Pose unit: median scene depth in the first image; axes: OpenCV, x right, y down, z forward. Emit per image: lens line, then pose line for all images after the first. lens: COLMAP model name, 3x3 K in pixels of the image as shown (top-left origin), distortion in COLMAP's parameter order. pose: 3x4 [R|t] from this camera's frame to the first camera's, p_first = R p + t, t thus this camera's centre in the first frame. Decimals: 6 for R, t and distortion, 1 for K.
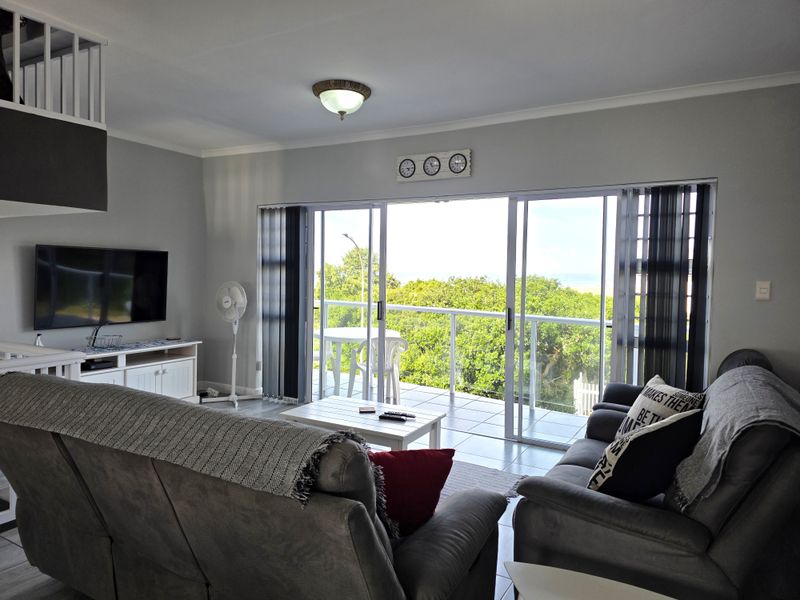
lens RADIAL K [[534.2, 0, 402.2], [0, 534.2, 294.3], [0, 0, 1]] dist [0.057515, -0.044522]
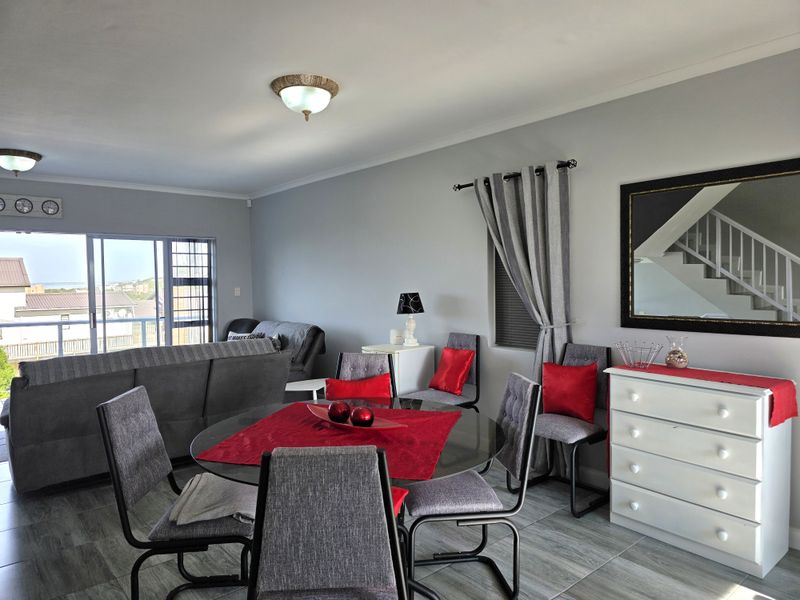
lens RADIAL K [[534.2, 0, 398.9], [0, 534.2, 293.6], [0, 0, 1]] dist [0.057515, -0.044522]
pose [[0.350293, -0.046743, 0.935473, -0.945402], [0.062336, 0.997703, 0.026510, -0.014024], [-0.934563, 0.049027, 0.352402, -0.297722]]
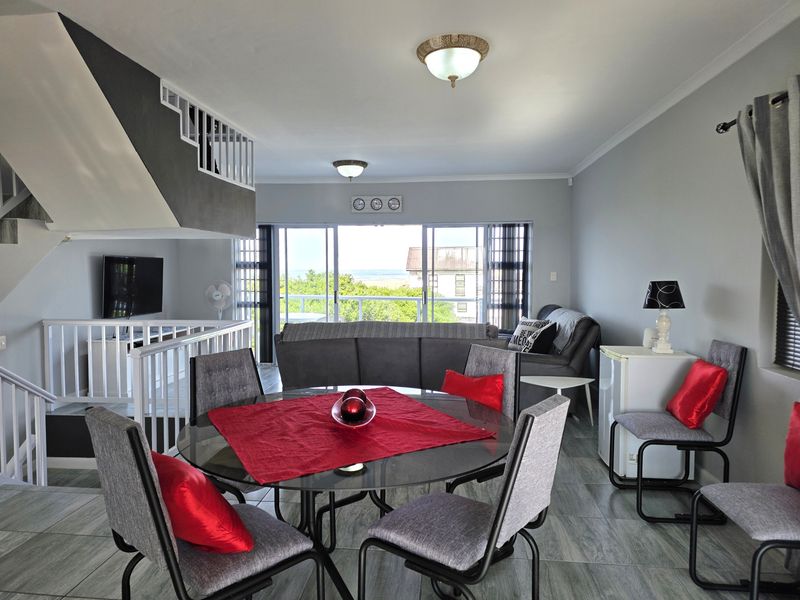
lens RADIAL K [[534.2, 0, 392.8], [0, 534.2, 295.6], [0, 0, 1]] dist [0.057515, -0.044522]
pose [[0.916666, -0.037303, 0.397910, -0.611529], [0.033741, 0.999303, 0.015952, 0.010887], [-0.398228, -0.001197, 0.917286, -0.540722]]
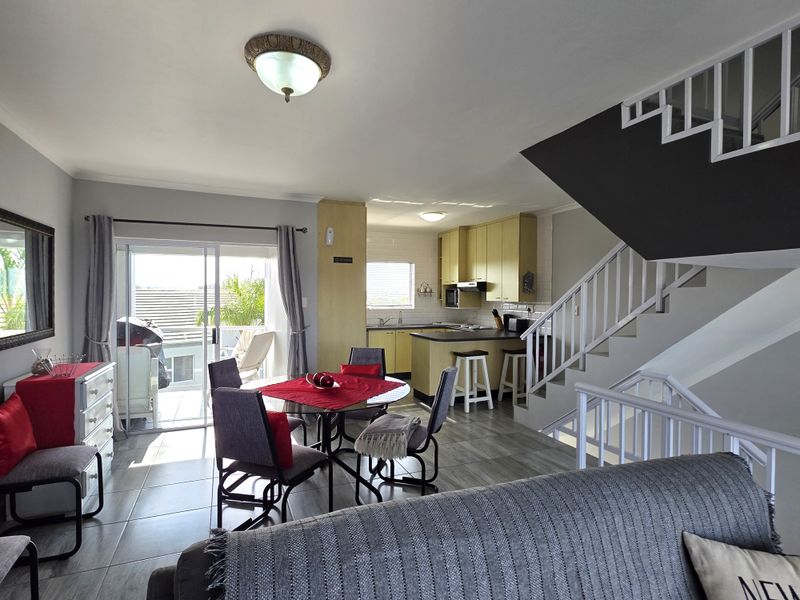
lens RADIAL K [[429.3, 0, 399.2], [0, 429.3, 299.1], [0, 0, 1]] dist [0.008202, 0.000706]
pose [[-0.625579, -0.011526, -0.780076, 0.070655], [-0.052655, 0.998235, 0.027478, -0.050615], [0.778382, 0.058264, -0.625082, 0.528971]]
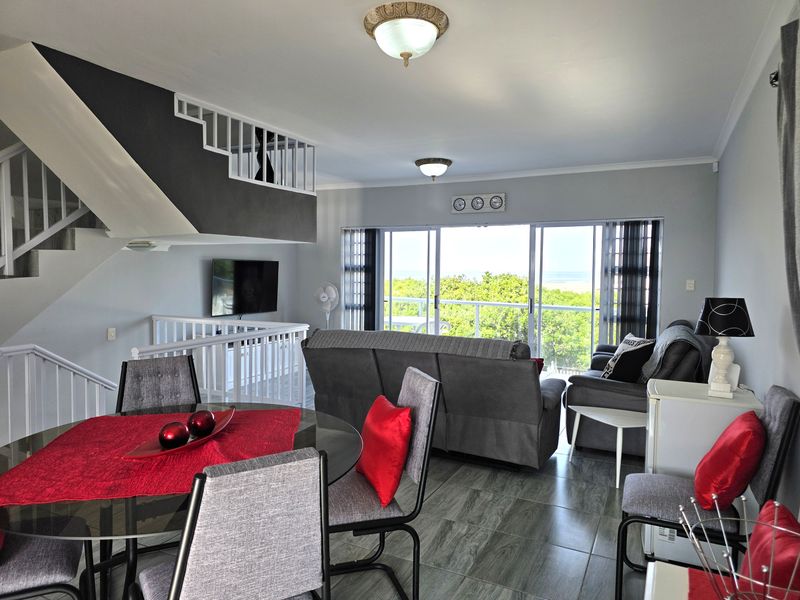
lens RADIAL K [[534.2, 0, 393.6], [0, 534.2, 298.6], [0, 0, 1]] dist [0.057515, -0.044522]
pose [[0.998774, -0.010710, 0.048321, -0.282189], [0.010202, 0.999890, 0.010757, 0.005957], [-0.048431, -0.010251, 0.998774, -0.530571]]
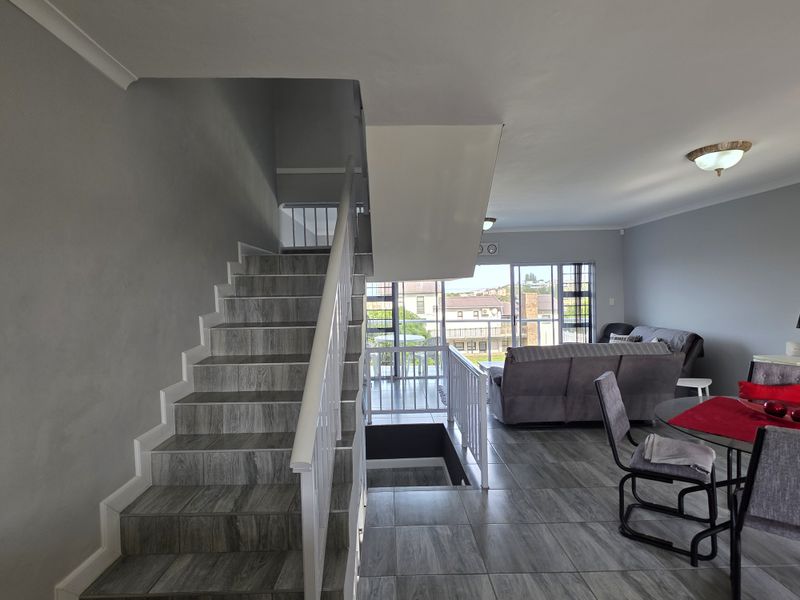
lens RADIAL K [[429.3, 0, 401.9], [0, 429.3, 298.5], [0, 0, 1]] dist [0.008202, 0.000706]
pose [[0.857116, -0.045711, 0.513091, -1.178254], [0.060738, 0.998075, -0.012543, -0.052863], [-0.511530, 0.041915, 0.858243, -0.285191]]
